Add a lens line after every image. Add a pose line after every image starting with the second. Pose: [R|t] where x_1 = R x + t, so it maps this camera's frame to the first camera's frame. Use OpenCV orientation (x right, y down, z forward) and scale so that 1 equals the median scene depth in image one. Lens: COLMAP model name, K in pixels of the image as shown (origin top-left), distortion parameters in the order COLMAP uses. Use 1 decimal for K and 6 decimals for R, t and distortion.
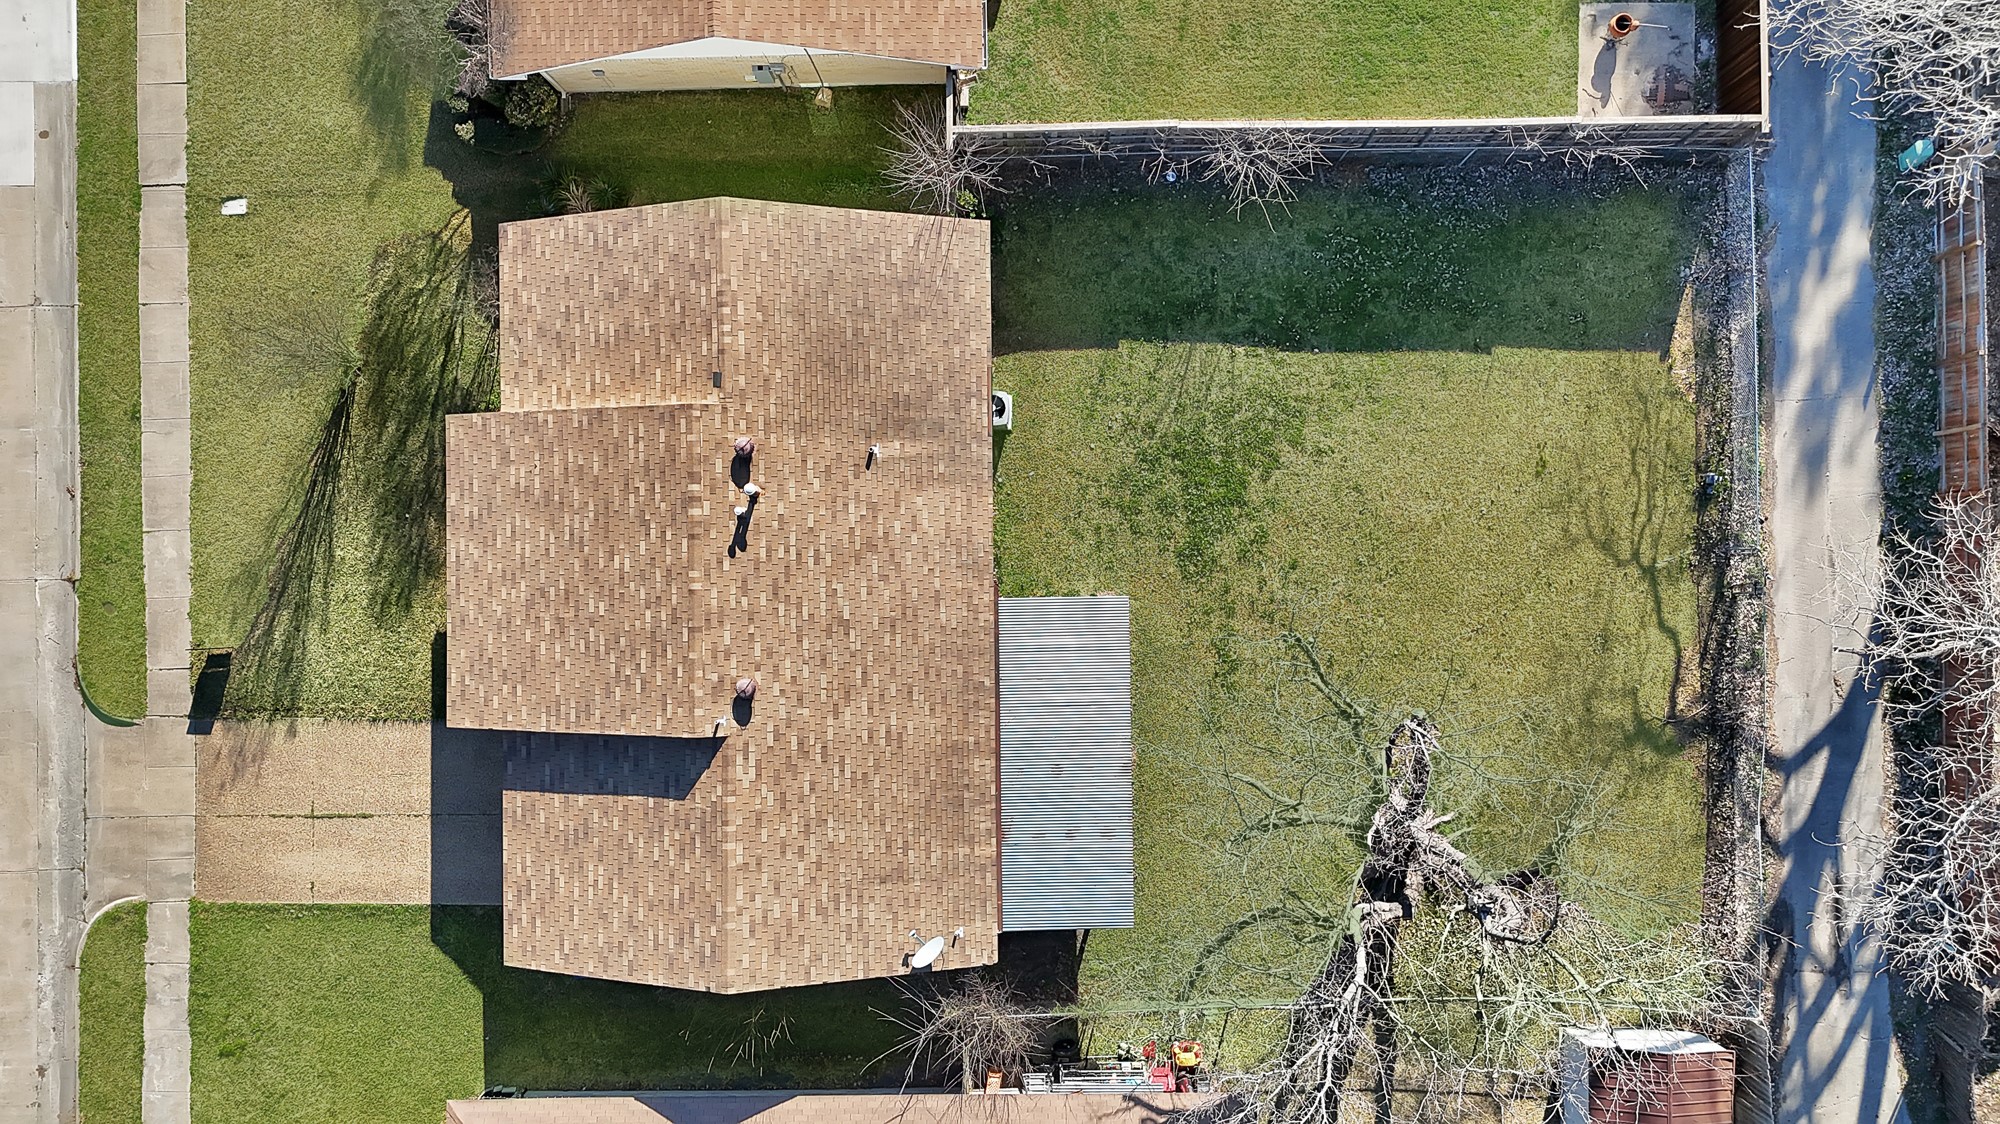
lens RADIAL K [[1505.9, 0, 968.8], [0, 1505.9, 559.8], [0, 0, 1]] dist [0.043179, -0.004103]
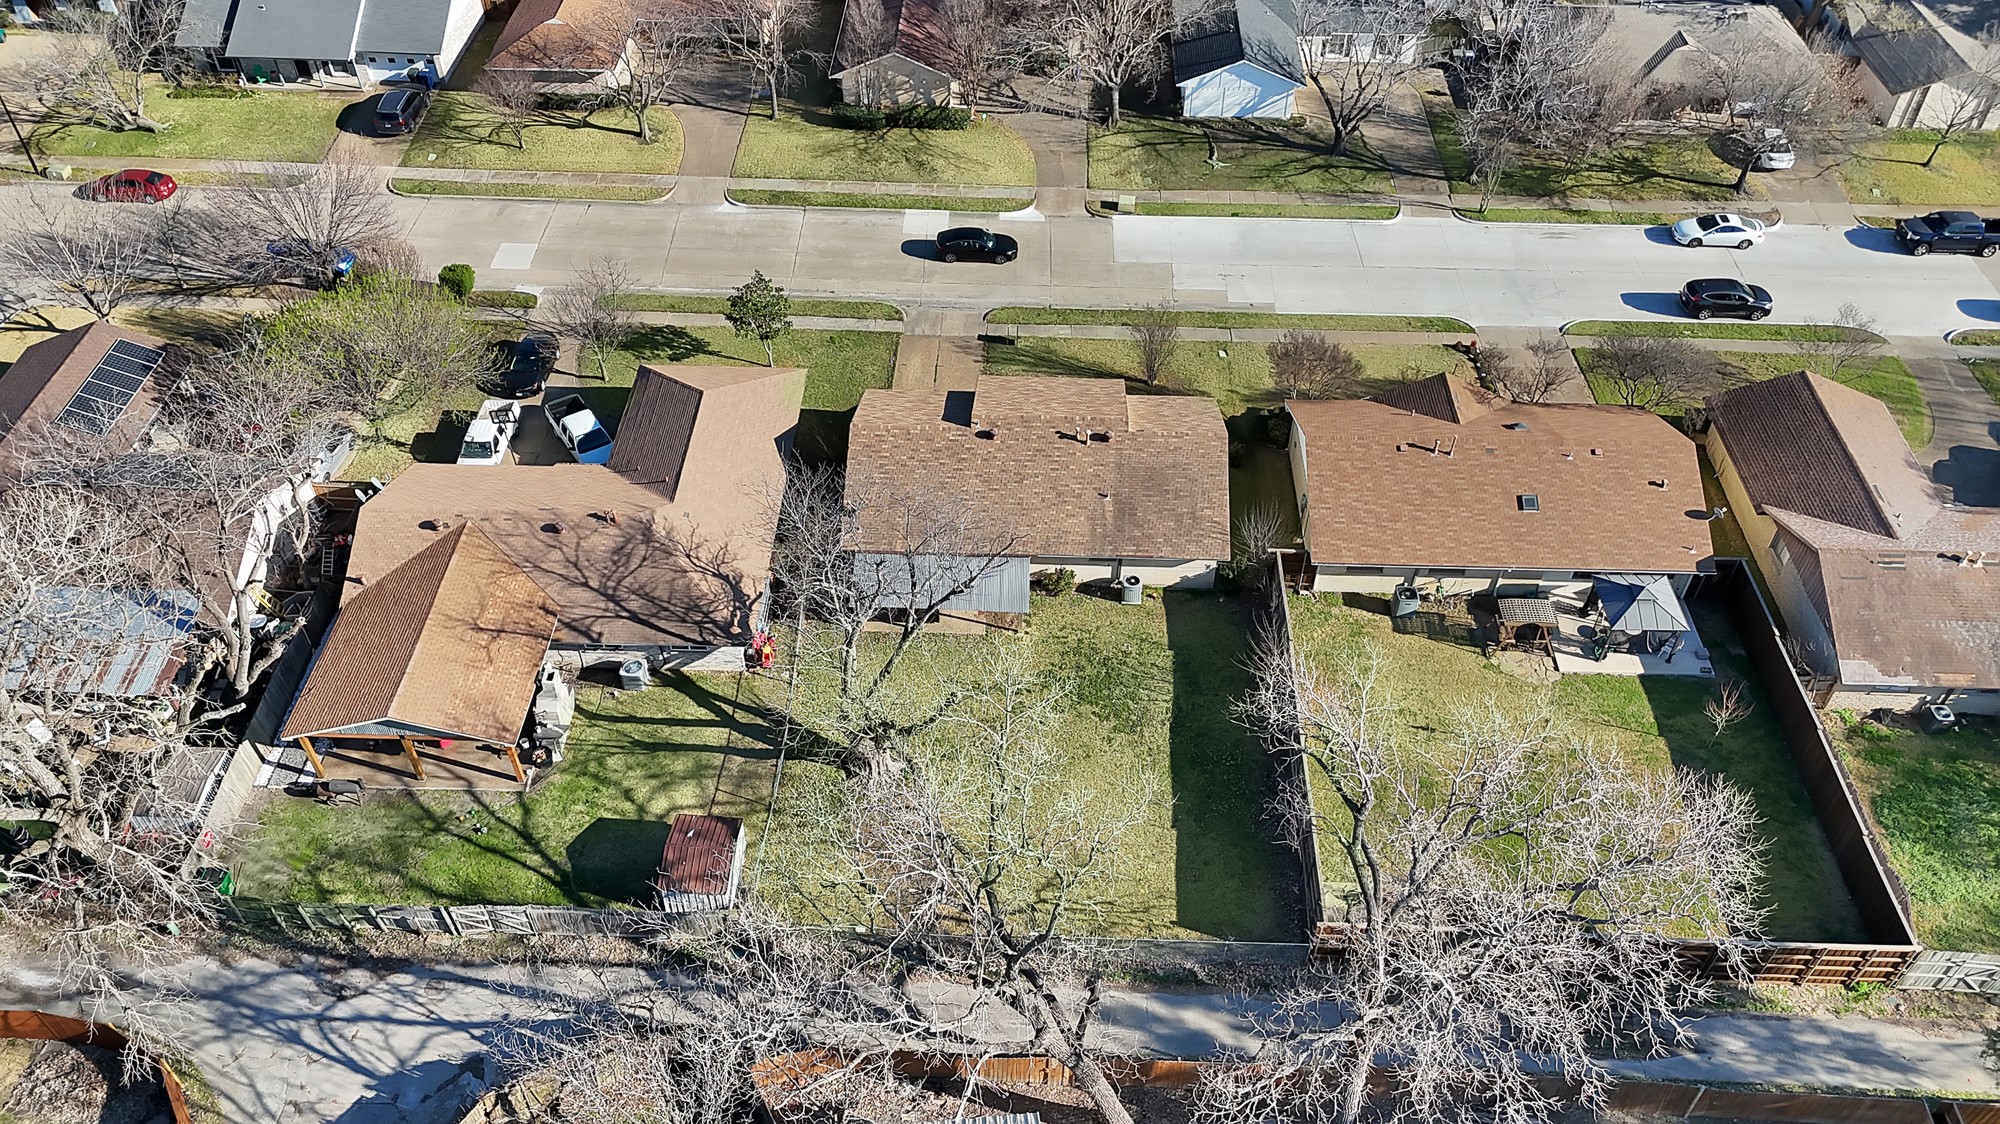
lens RADIAL K [[1505.9, 0, 968.8], [0, 1505.9, 559.8], [0, 0, 1]] dist [0.043179, -0.004103]
pose [[-0.061266, 0.715365, -0.696060, 1.254780], [-0.997942, -0.030696, 0.056290, -0.003739], [0.018901, 0.698077, 0.715774, -0.329461]]
